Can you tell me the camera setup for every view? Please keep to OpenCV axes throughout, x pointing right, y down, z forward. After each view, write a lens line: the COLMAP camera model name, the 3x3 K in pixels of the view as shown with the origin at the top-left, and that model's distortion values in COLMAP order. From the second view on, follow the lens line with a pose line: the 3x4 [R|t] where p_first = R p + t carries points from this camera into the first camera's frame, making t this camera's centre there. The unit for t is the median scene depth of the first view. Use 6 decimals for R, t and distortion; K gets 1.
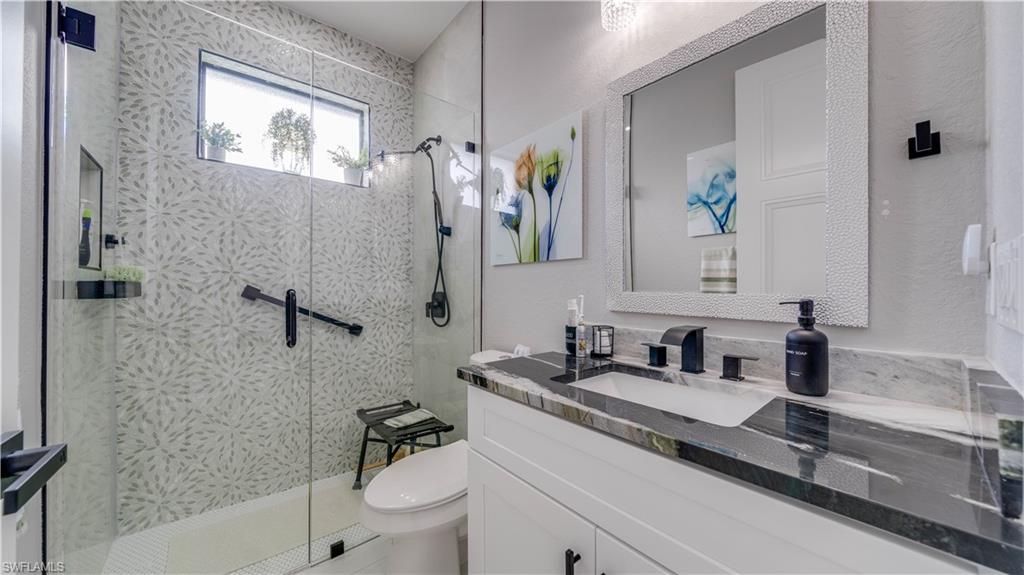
lens RADIAL K [[353.3, 0, 506.2], [0, 353.3, 283.2], [0, 0, 1]] dist [-0.007763, -0.000156]
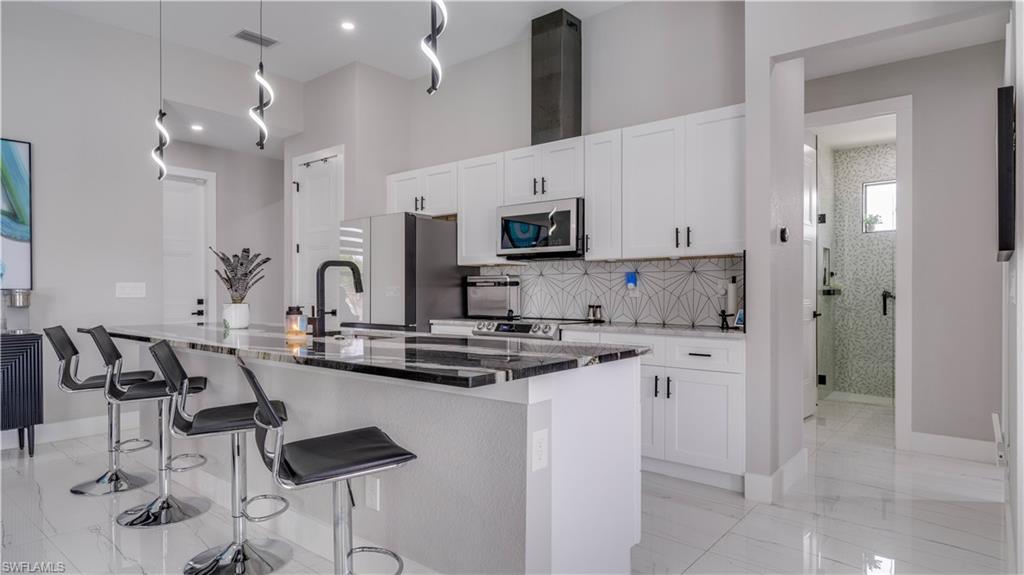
lens RADIAL K [[576.5, 0, 512.0], [0, 576.5, 287.5], [0, 0, 1]] dist [-0.000848, -0.000316]
pose [[0.184516, -0.004446, -0.982820, 2.600670], [0.006497, 0.999973, -0.003304, -0.020287], [0.982808, -0.005776, 0.184540, -2.101063]]
